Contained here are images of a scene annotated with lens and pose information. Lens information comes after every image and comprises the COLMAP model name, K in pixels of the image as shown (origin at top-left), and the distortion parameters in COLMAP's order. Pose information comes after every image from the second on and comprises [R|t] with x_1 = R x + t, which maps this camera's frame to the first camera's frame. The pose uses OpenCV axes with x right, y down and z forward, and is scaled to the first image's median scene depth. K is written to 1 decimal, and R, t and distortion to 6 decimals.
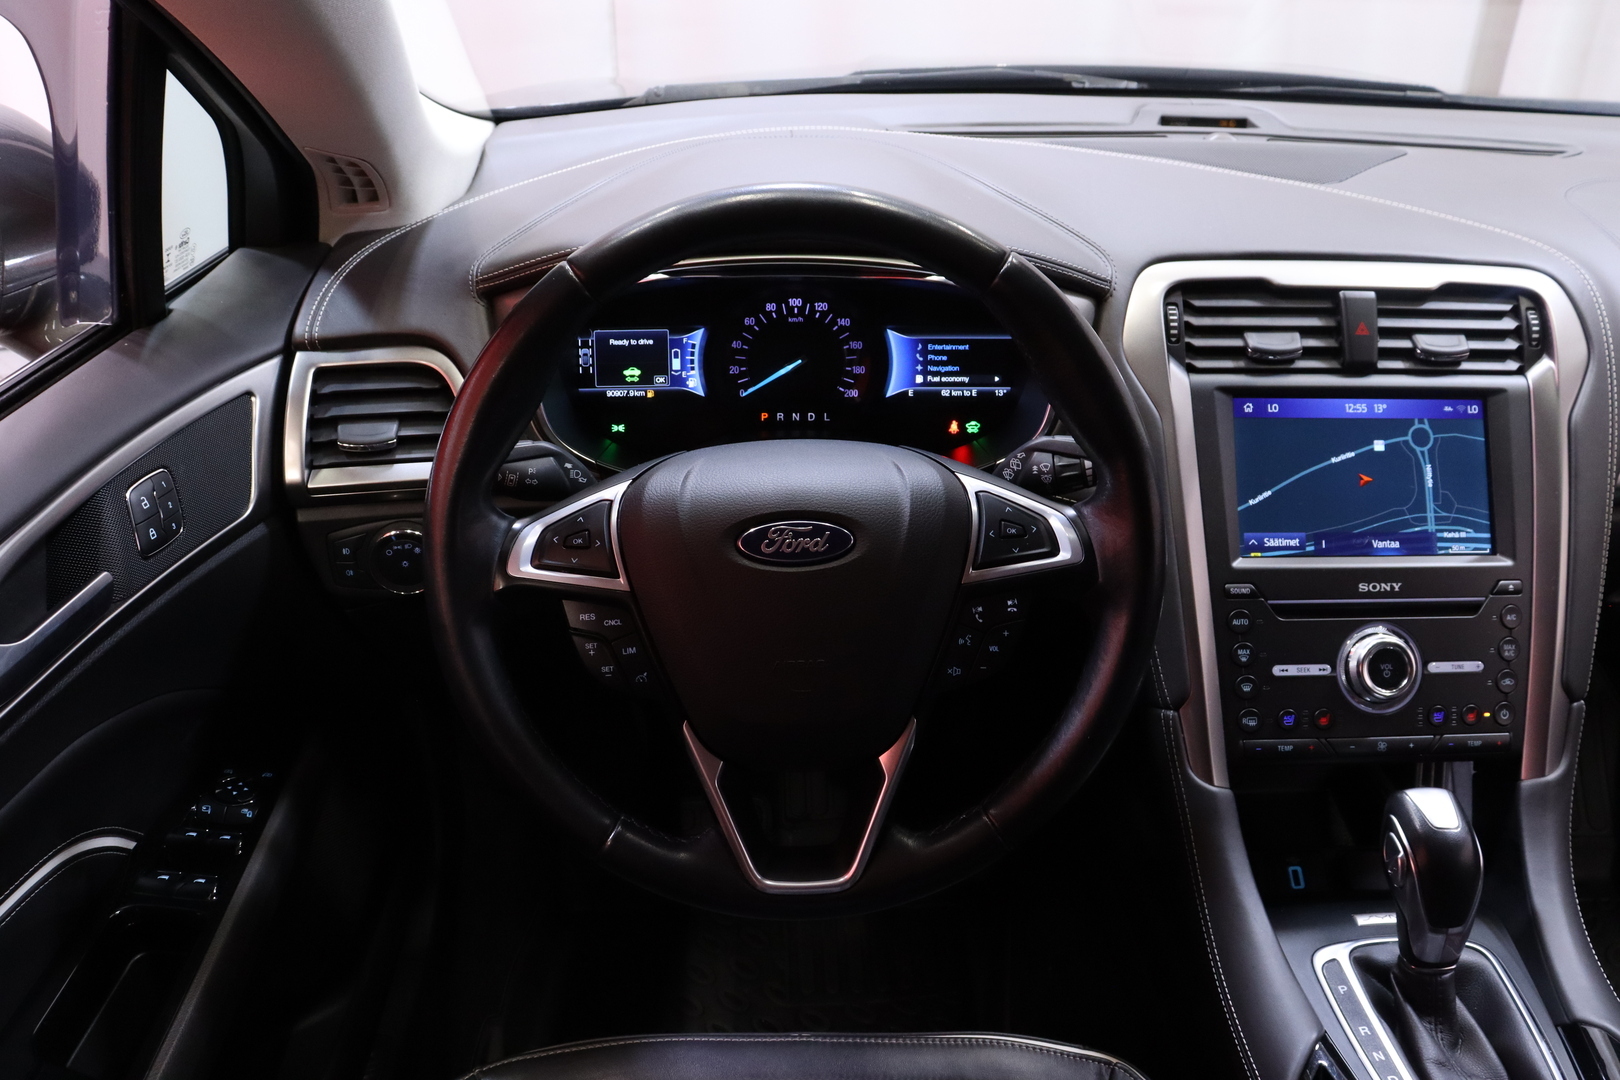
lens RADIAL K [[1306.1, 0, 813.2], [0, 1306.1, 542.6], [0, 0, 1]] dist [-0.181090, 0.143343]
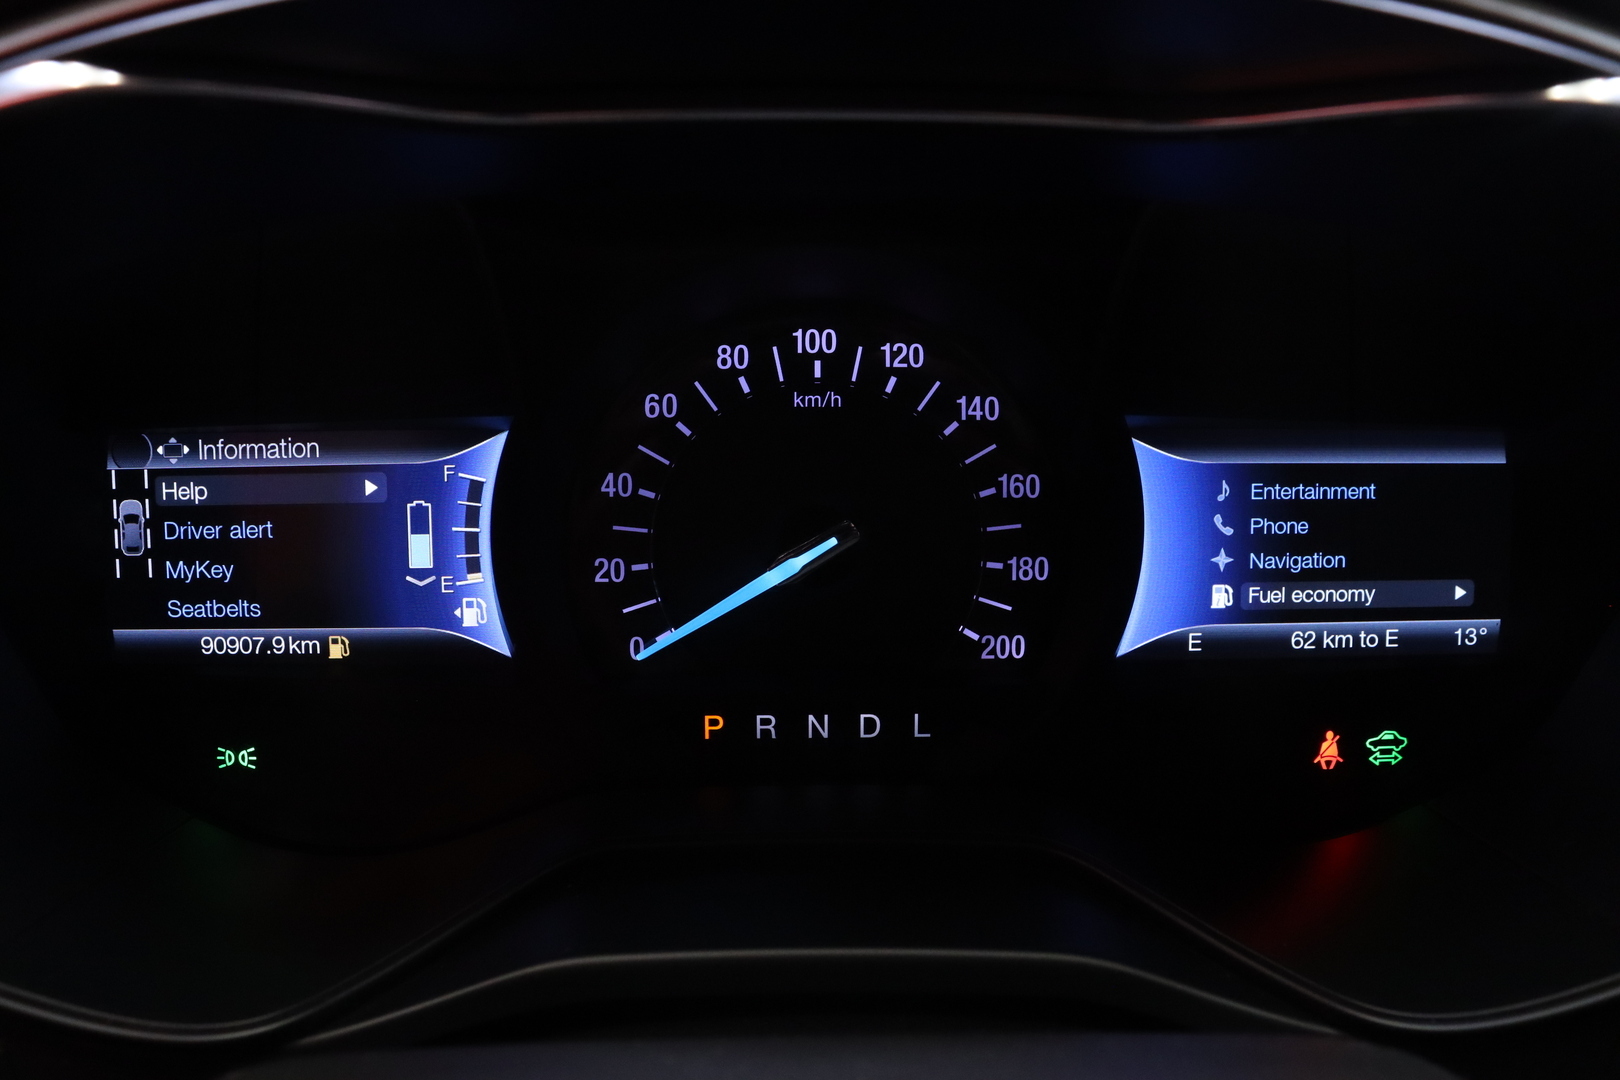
lens RADIAL K [[1306.1, 0, 803.0], [0, 1306.1, 542.9], [0, 0, 1]] dist [-0.181090, 0.143343]
pose [[0.999987, -0.003760, -0.003479, -0.016944], [0.003298, 0.992238, -0.124313, -0.110215], [0.003919, 0.124300, 0.992237, 0.762581]]
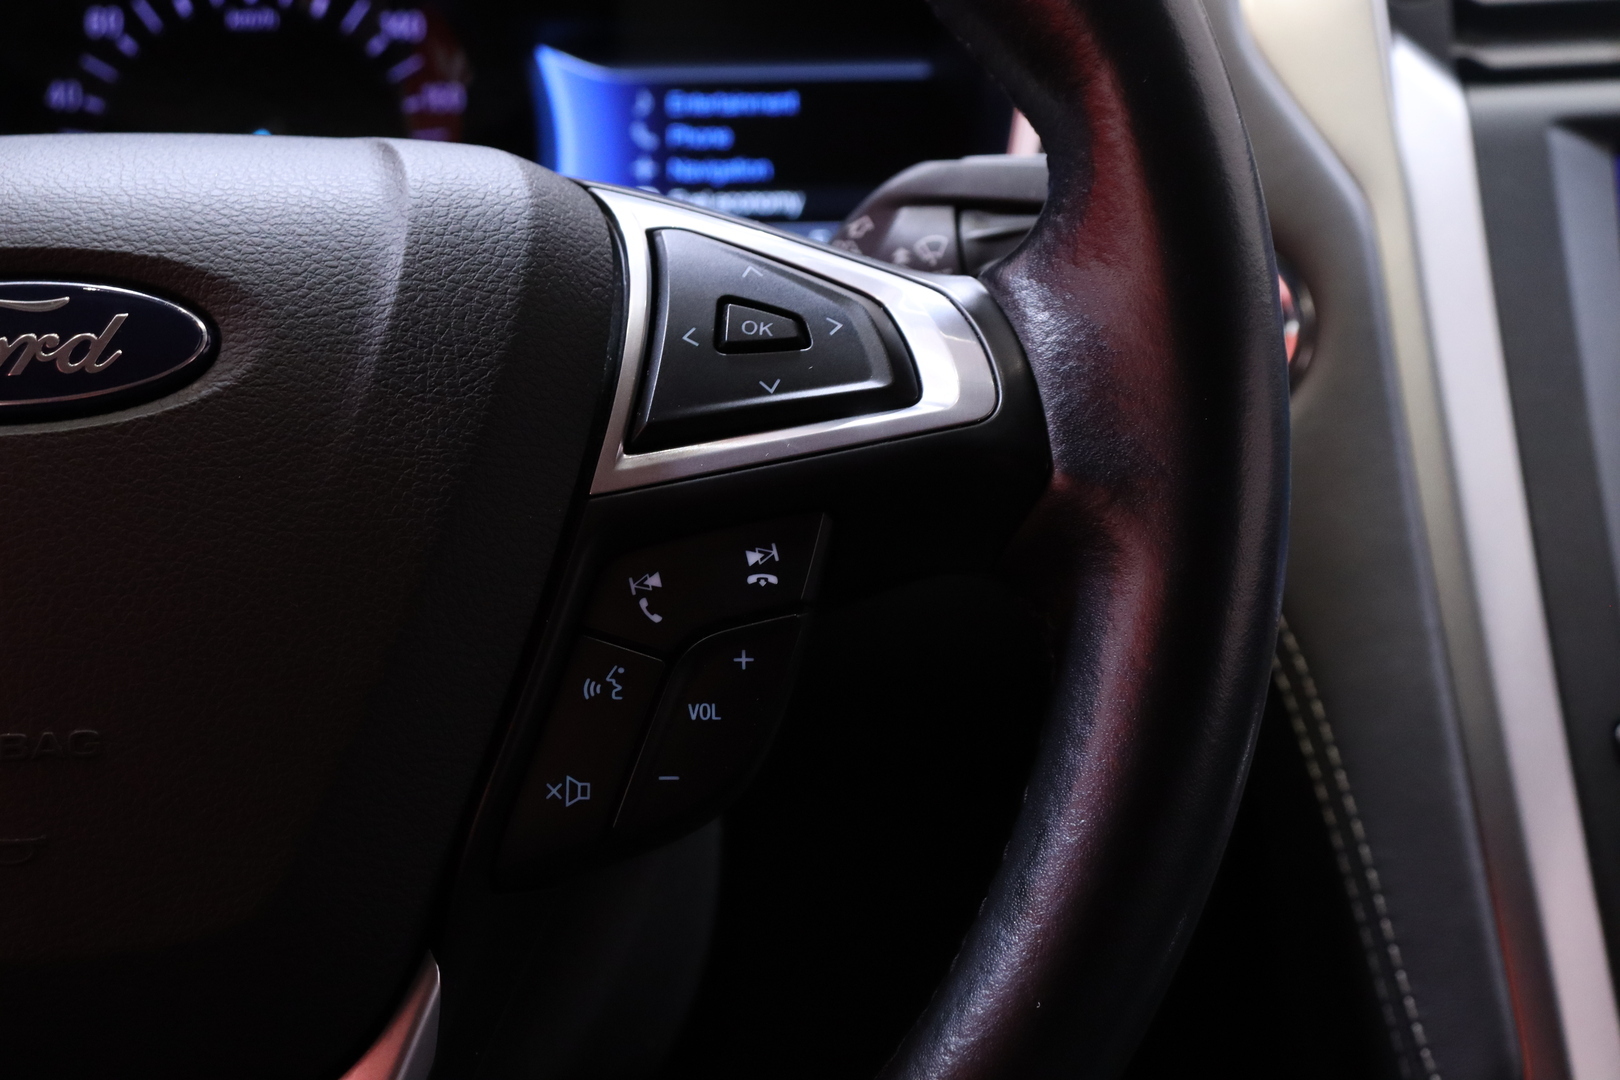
lens RADIAL K [[3700.9, 0, 807.6], [0, 3700.9, 529.8], [0, 0, 1]] dist [0.315208, 0.000000]
pose [[0.999728, -0.018240, 0.014567, 0.116340], [0.021118, 0.972615, -0.231462, 0.181887], [-0.009946, 0.231707, 0.972735, 0.134071]]
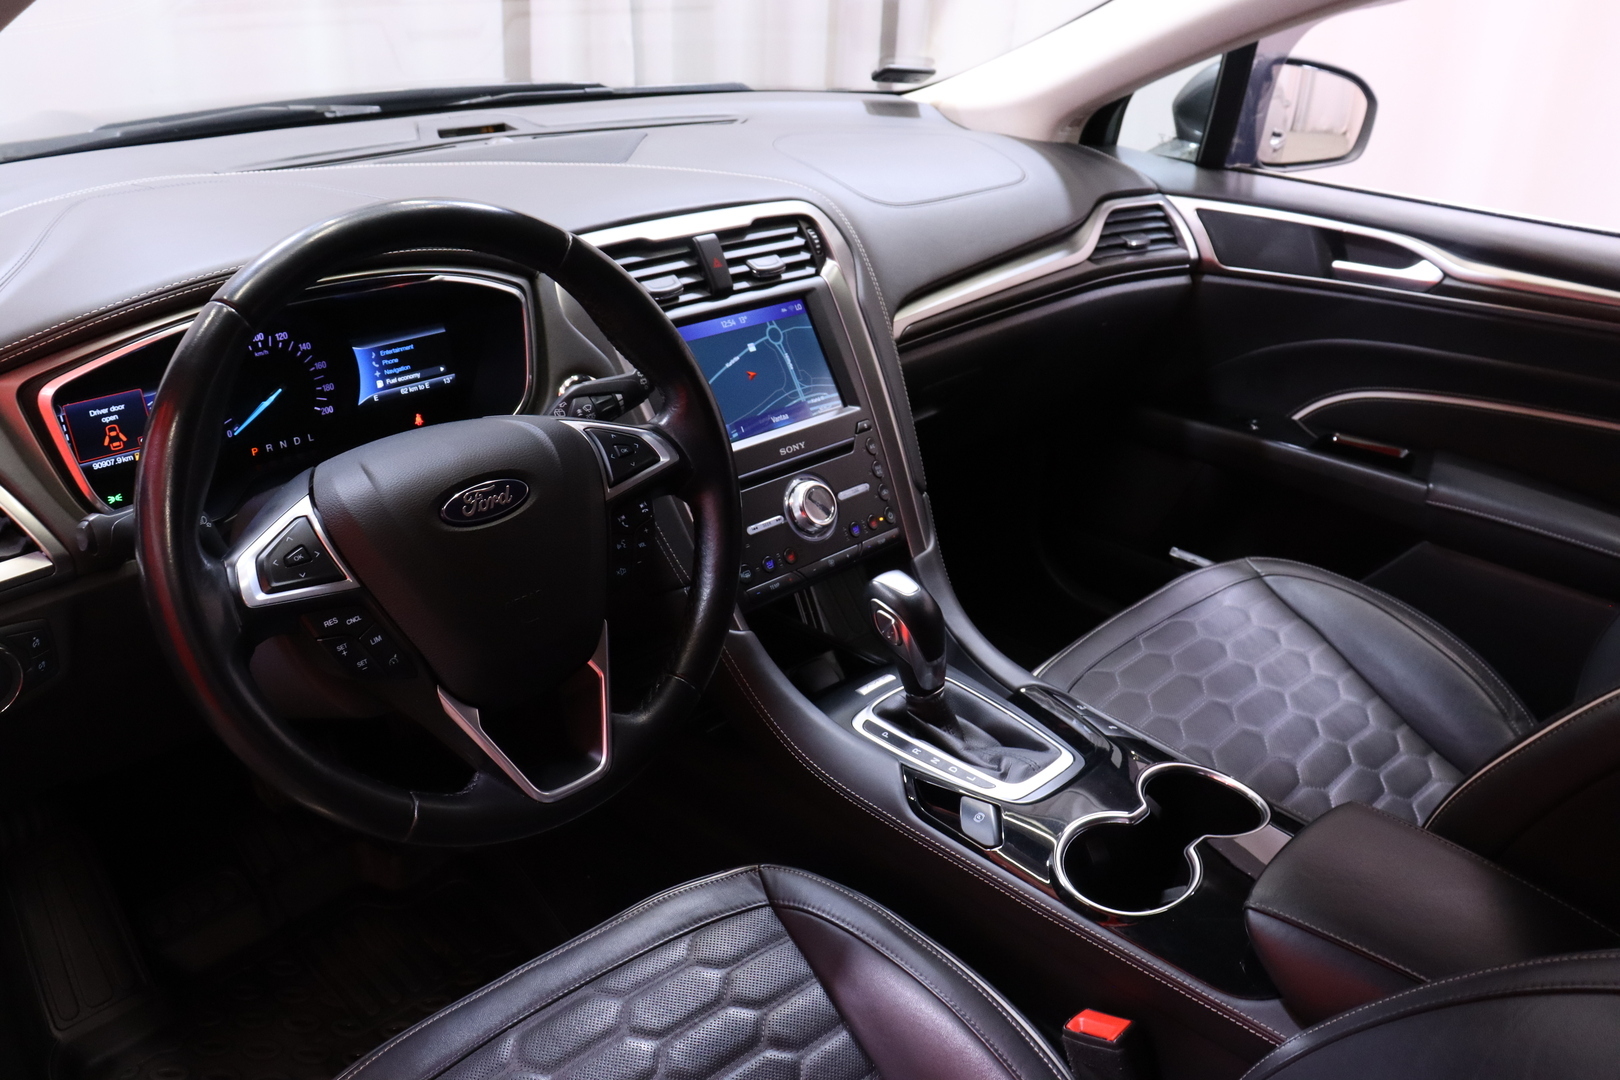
lens RADIAL K [[1306.1, 0, 803.0], [0, 1306.1, 541.1], [0, 0, 1]] dist [-0.181090, 0.143343]
pose [[0.727927, -0.280690, 0.625568, -0.403060], [0.293164, 0.952177, 0.086105, 0.012904], [-0.619820, 0.120716, 0.775404, -0.042551]]
